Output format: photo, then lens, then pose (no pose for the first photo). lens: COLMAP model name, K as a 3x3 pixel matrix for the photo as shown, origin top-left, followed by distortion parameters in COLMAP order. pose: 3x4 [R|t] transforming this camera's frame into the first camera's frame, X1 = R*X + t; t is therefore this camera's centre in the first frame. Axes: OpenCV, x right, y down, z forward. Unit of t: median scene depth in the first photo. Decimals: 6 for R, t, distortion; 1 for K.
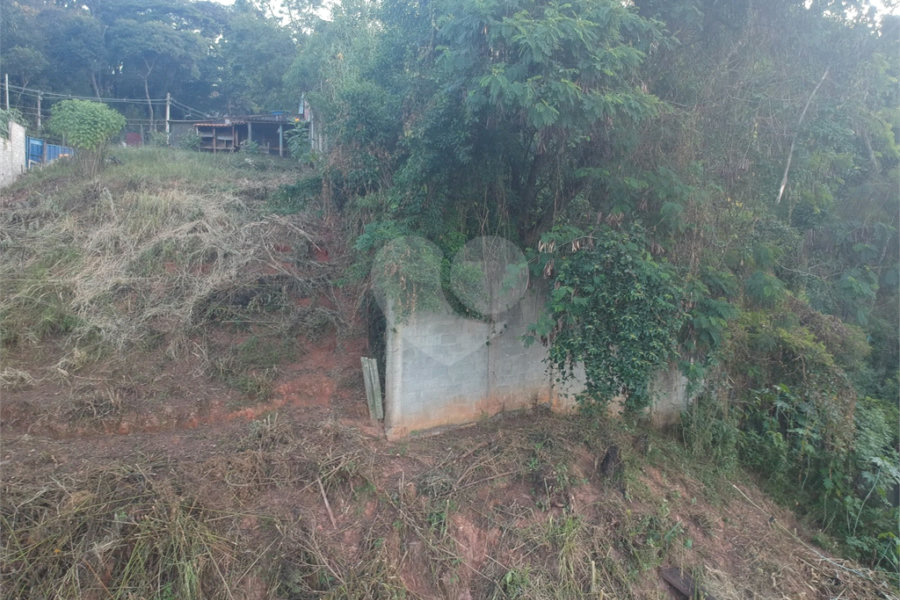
lens RADIAL K [[660.1, 0, 457.9], [0, 660.1, 302.6], [0, 0, 1]] dist [0.076666, -0.142650]
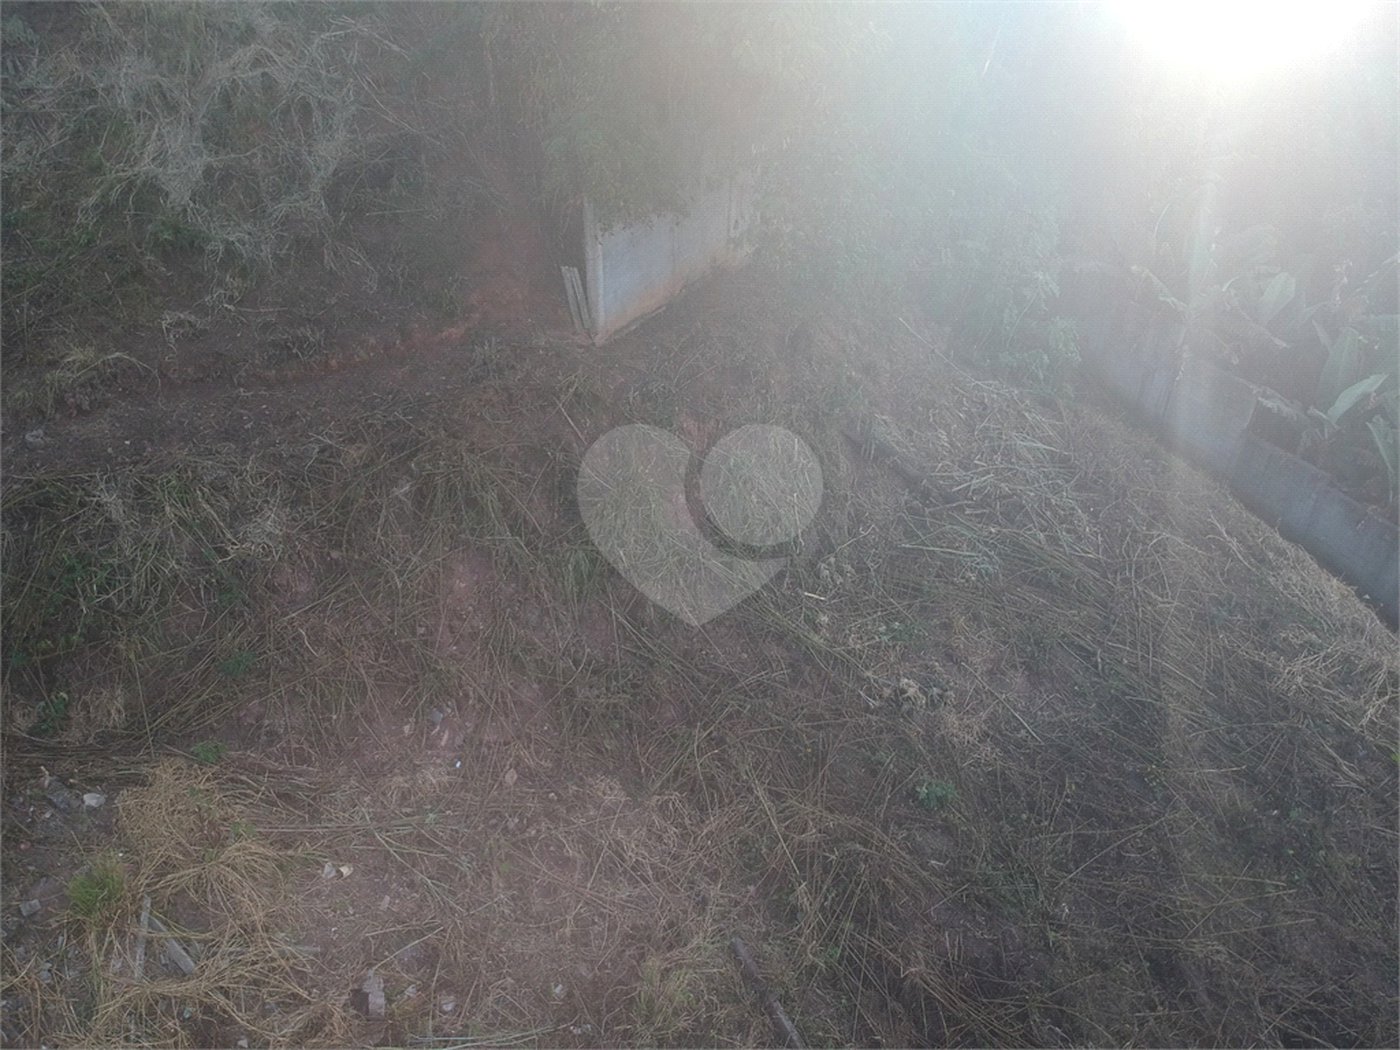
lens RADIAL K [[1026.5, 0, 719.6], [0, 1026.5, 544.1], [0, 0, 1]] dist [0.079283, -0.146902]
pose [[0.966989, -0.141616, 0.211841, -0.281684], [0.001550, 0.834598, 0.550857, -0.380588], [-0.254812, -0.532344, 0.807267, -0.446147]]
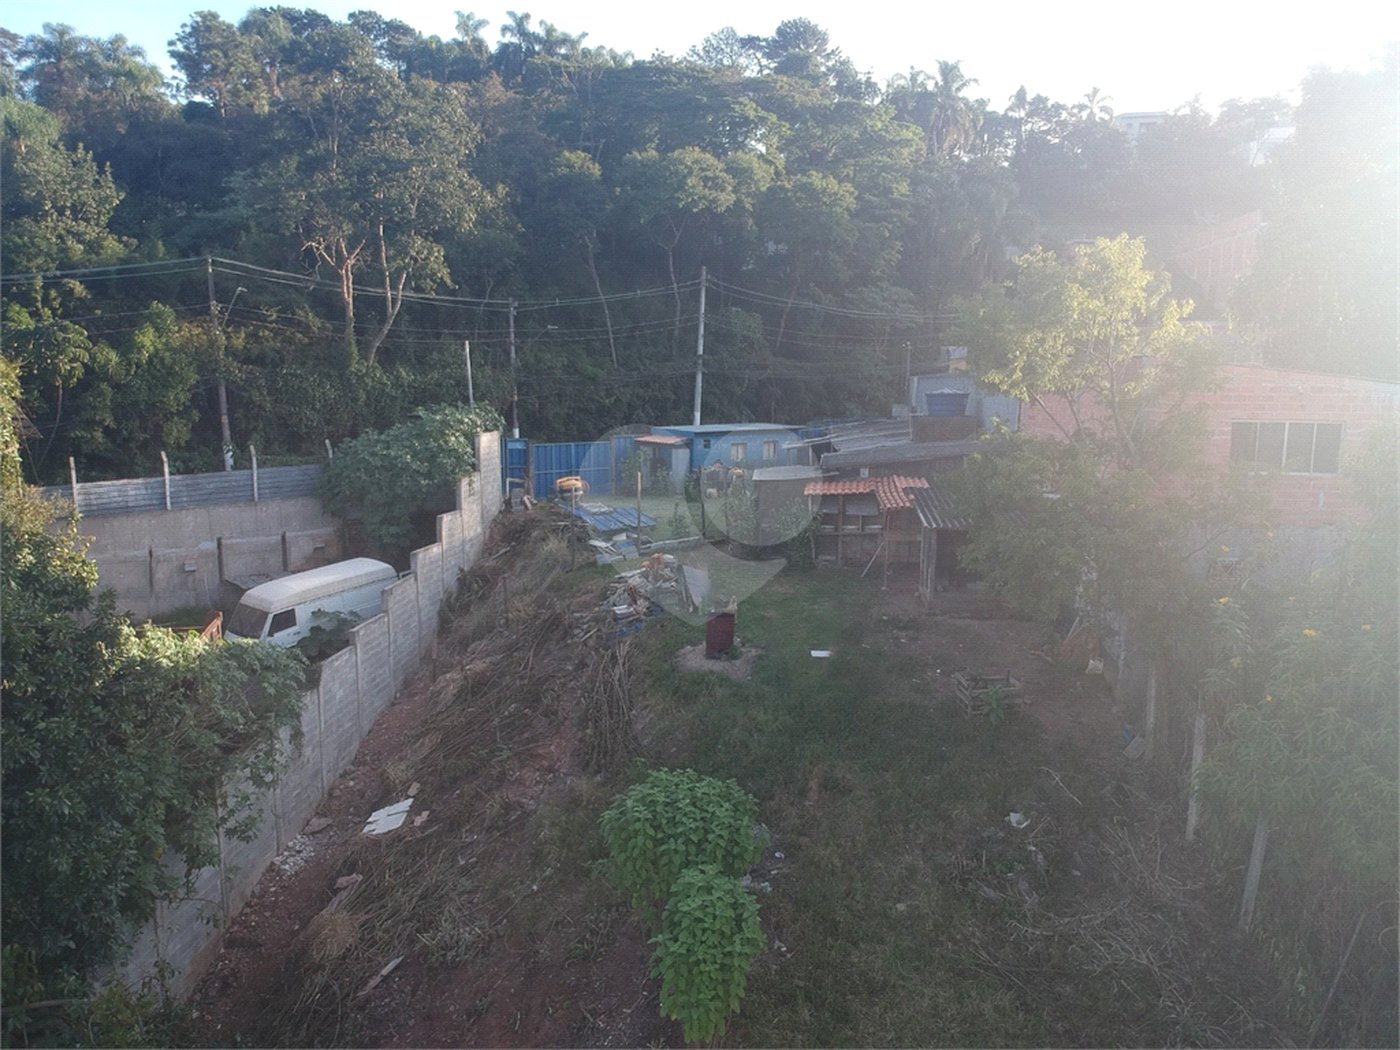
lens RADIAL K [[1026.5, 0, 708.8], [0, 1026.5, 520.7], [0, 0, 1]] dist [0.079283, -0.146902]
pose [[0.937334, 0.045033, -0.345509, -0.565121], [-0.016195, 0.996172, 0.085905, -0.889119], [0.348055, -0.074927, 0.934475, 0.732556]]
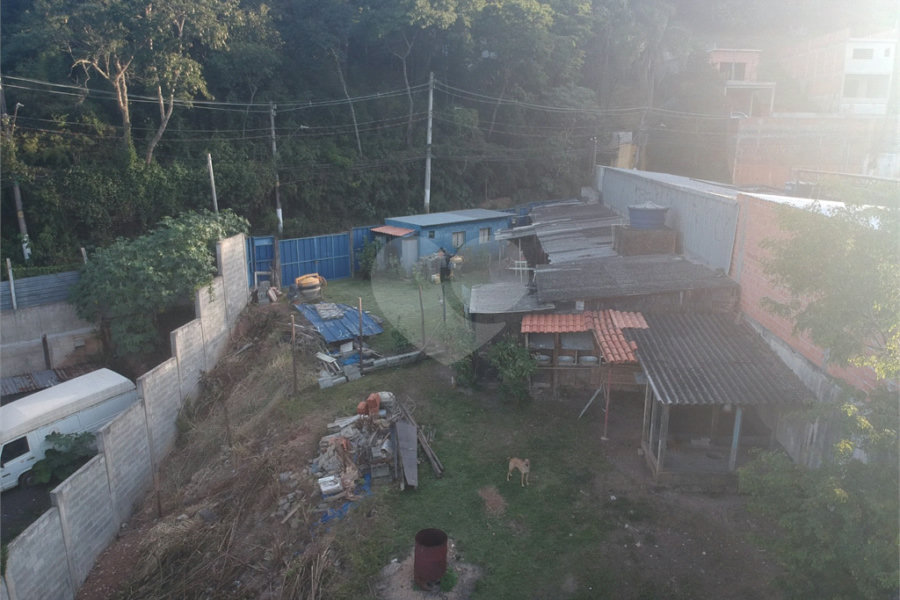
lens RADIAL K [[660.1, 0, 453.5], [0, 660.1, 293.7], [0, 0, 1]] dist [0.076666, -0.142650]
pose [[0.942748, 0.075052, -0.324950, -0.820842], [-0.015375, 0.983095, 0.182452, -1.096706], [0.333150, -0.167010, 0.927965, 1.523021]]
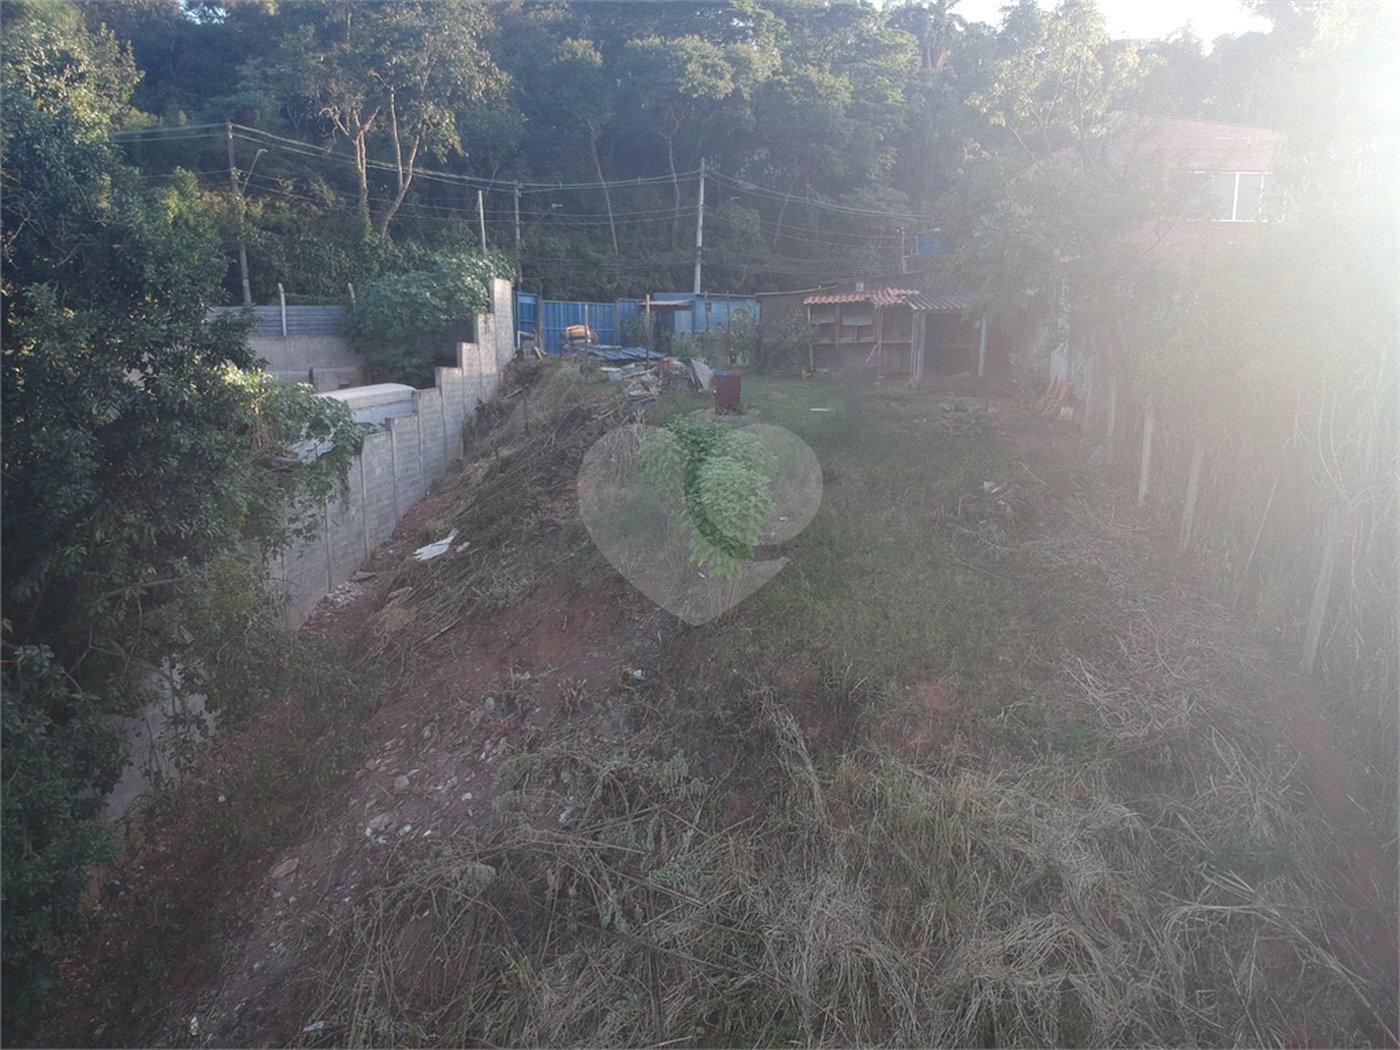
lens RADIAL K [[1026.5, 0, 706.9], [0, 1026.5, 519.9], [0, 0, 1]] dist [0.079283, -0.146902]
pose [[0.939068, 0.056095, -0.339125, -0.513226], [-0.015264, 0.992426, 0.121891, -0.552004], [0.343394, -0.109287, 0.932811, 0.524063]]
